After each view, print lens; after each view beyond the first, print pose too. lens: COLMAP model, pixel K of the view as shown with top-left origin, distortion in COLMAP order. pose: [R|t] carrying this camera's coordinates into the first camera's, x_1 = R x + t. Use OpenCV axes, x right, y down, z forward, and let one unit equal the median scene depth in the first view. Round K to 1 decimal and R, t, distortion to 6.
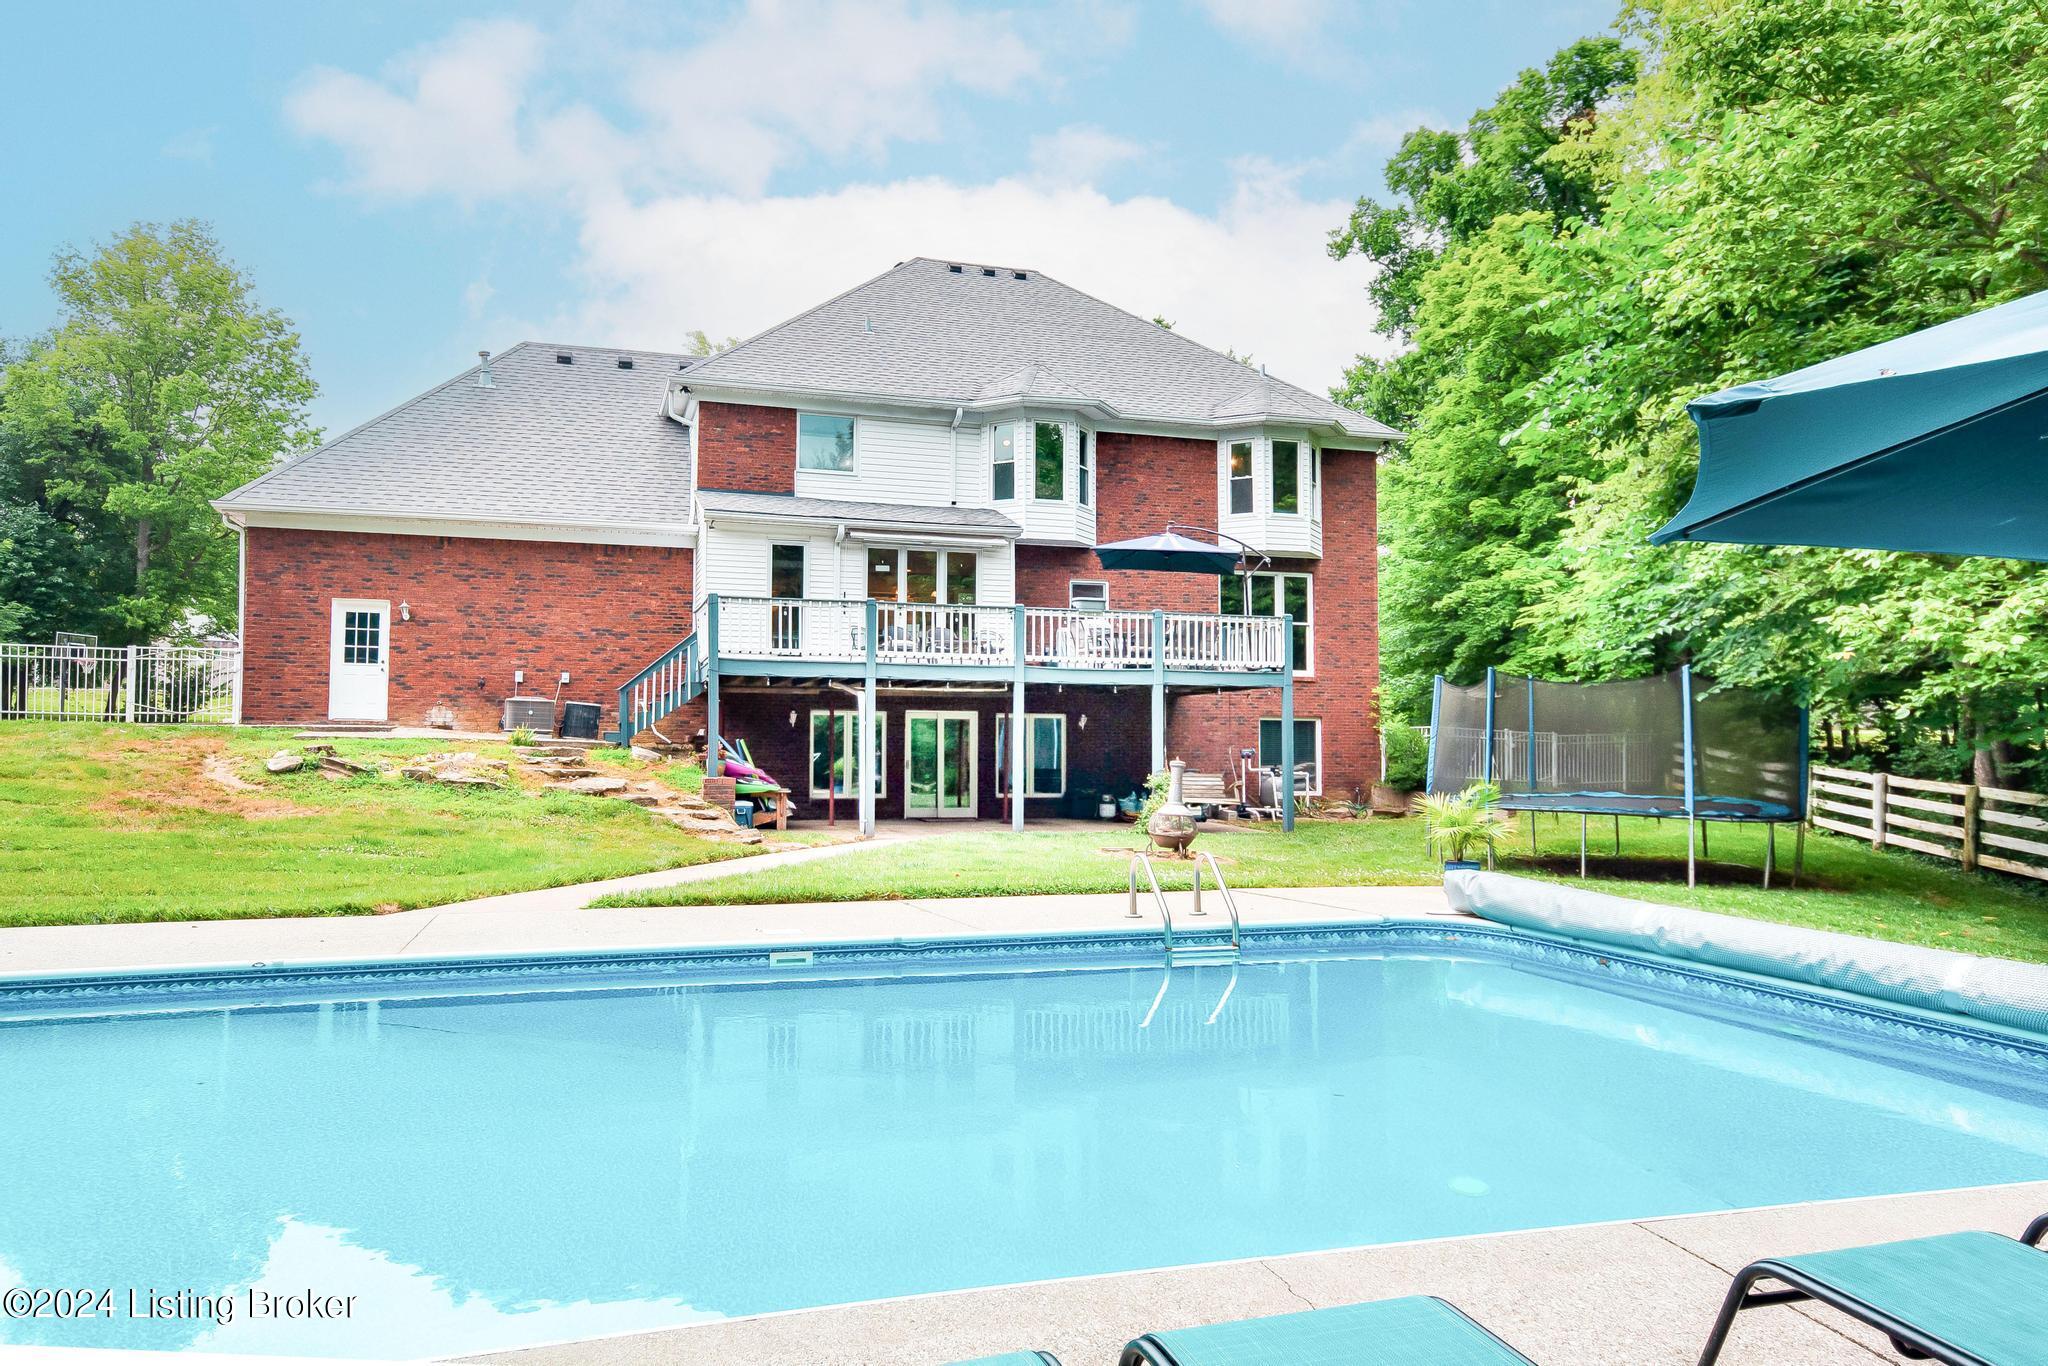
lens RADIAL K [[1167.4, 0, 1012.8], [0, 1167.4, 699.0], [0, 0, 1]] dist [0.016167, -0.000970]
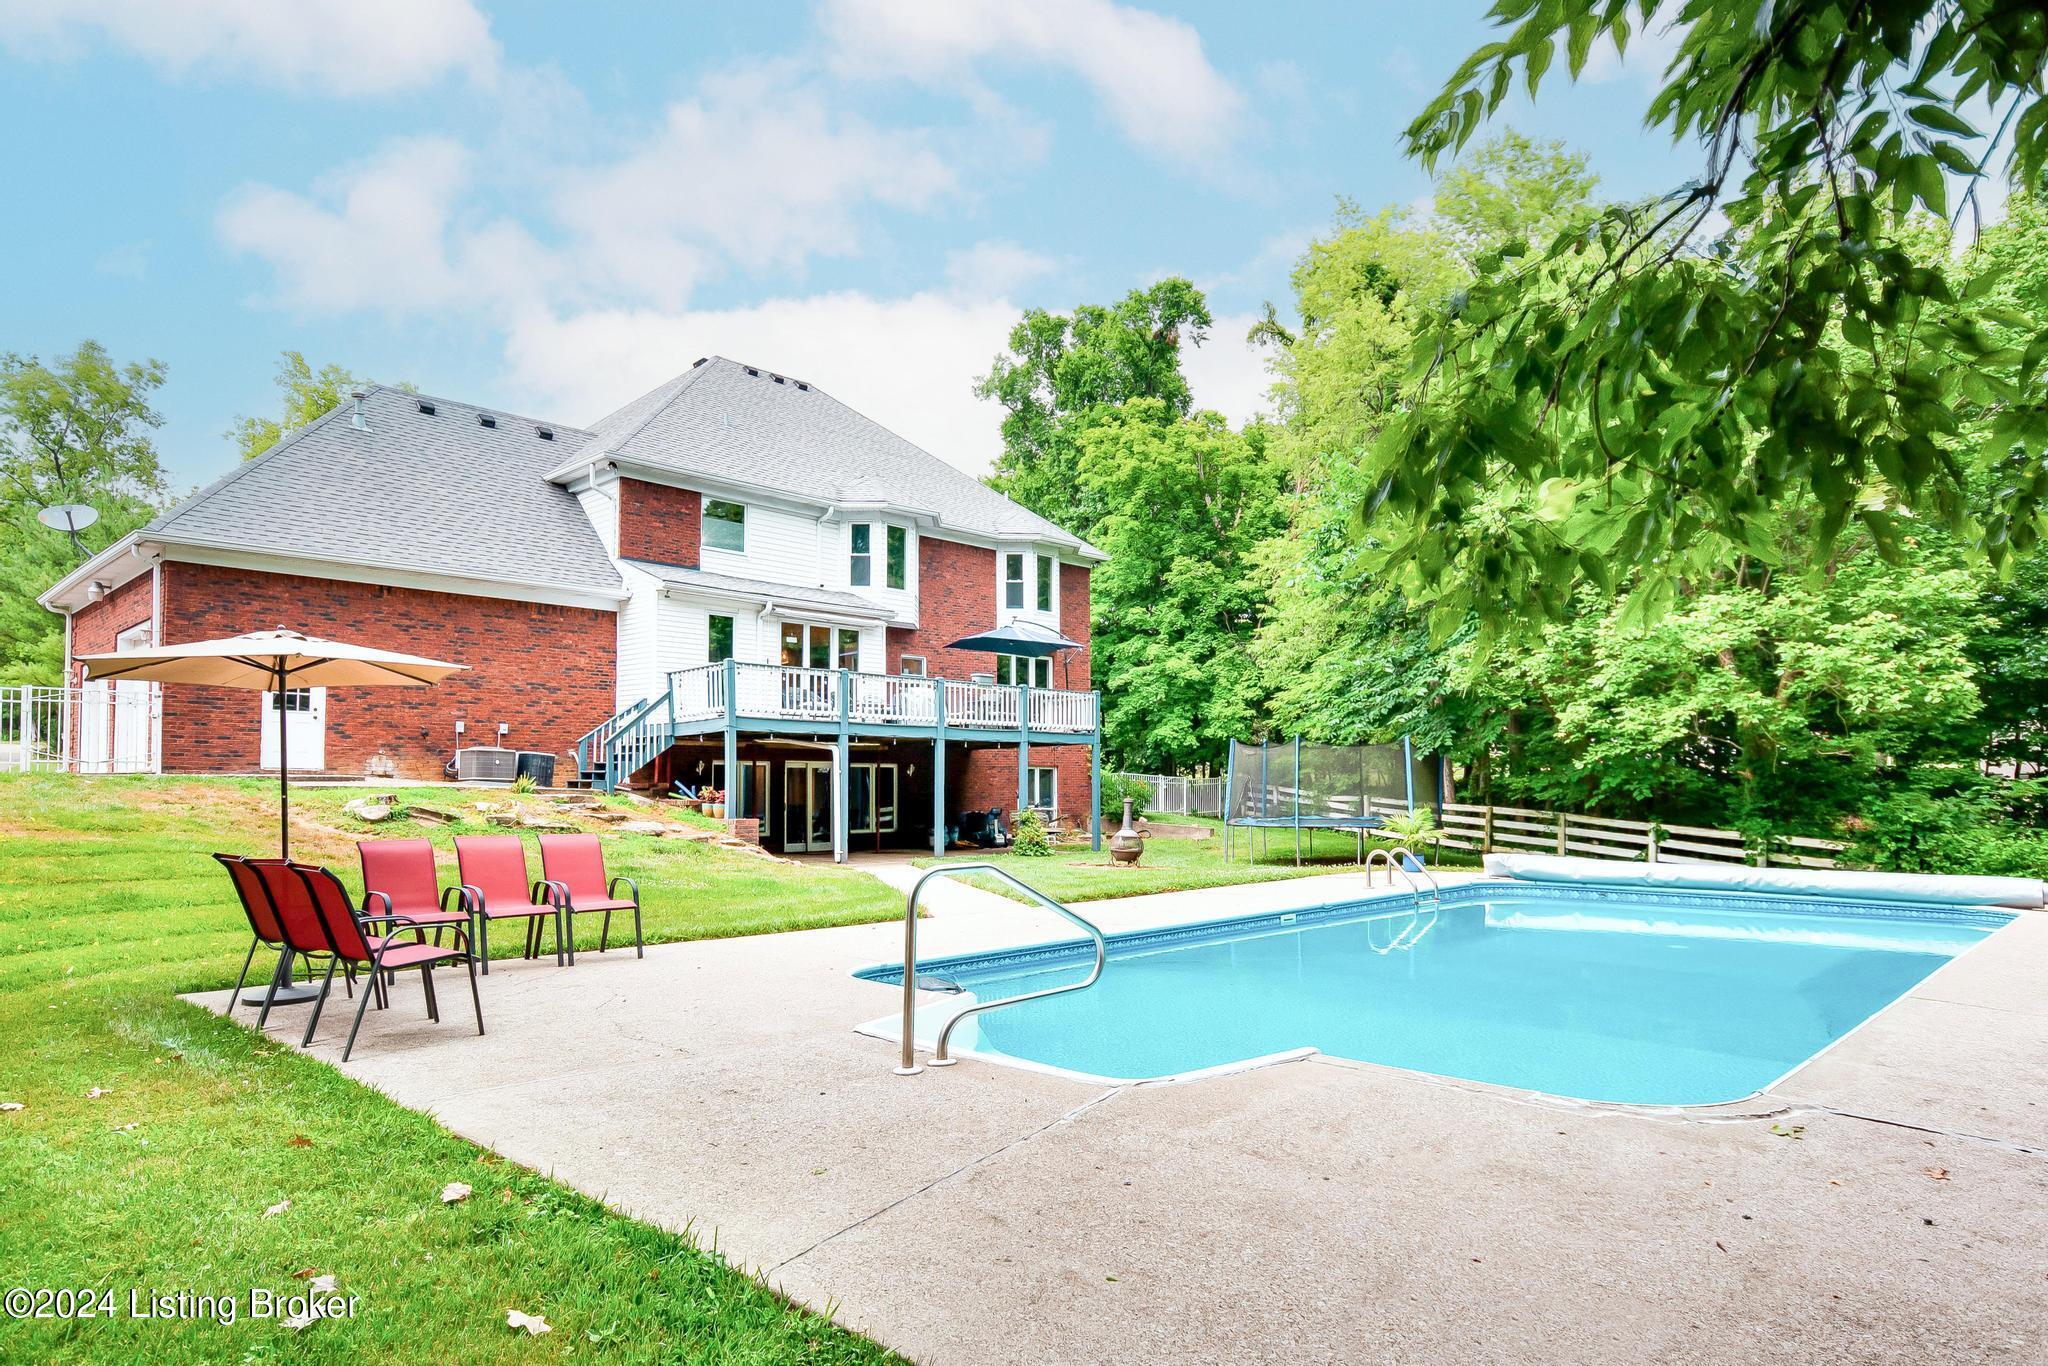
lens RADIAL K [[1024.9, 0, 1044.1], [0, 1024.9, 758.1], [0, 0, 1]] dist [0.018257, 0.001141]
pose [[0.892841, 0.004225, 0.450352, -0.350574], [-0.008328, 0.999940, 0.007130, -0.002368], [-0.450295, -0.010116, 0.892823, -0.036889]]
